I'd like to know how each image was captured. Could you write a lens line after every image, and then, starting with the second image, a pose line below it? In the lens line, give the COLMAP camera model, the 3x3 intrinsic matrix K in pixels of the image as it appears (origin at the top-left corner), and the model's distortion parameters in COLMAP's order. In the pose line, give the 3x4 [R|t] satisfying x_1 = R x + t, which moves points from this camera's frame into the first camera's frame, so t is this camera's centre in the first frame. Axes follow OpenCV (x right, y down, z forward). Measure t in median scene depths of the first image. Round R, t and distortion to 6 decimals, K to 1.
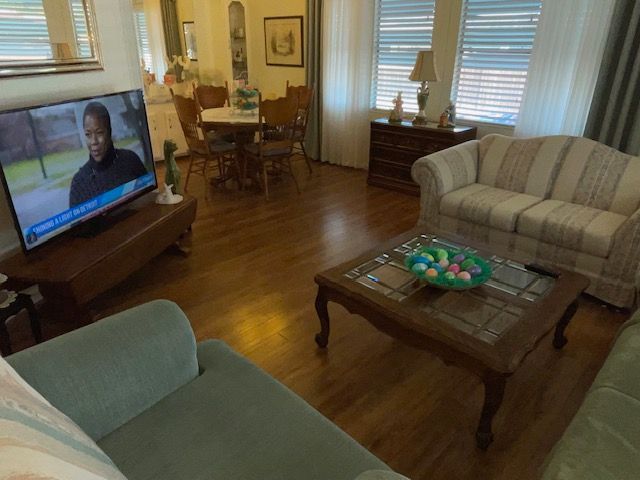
lens RADIAL K [[450.4, 0, 321.3], [0, 450.4, 240.8], [0, 0, 1]] dist [-0.020829, 0.000715]
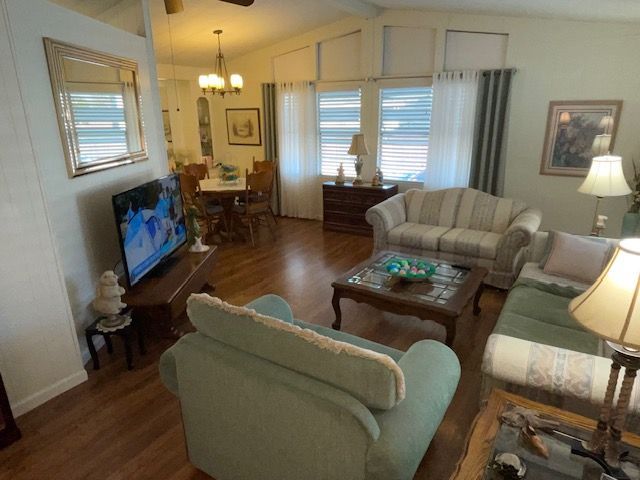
lens RADIAL K [[411.0, 0, 318.8], [0, 411.0, 240.7], [0, 0, 1]] dist [0.007669, 0.000012]
pose [[0.980133, -0.075981, 0.183213, -0.159004], [0.096702, 0.989551, -0.106945, 0.041325], [-0.173173, 0.122538, 0.977239, -0.223291]]
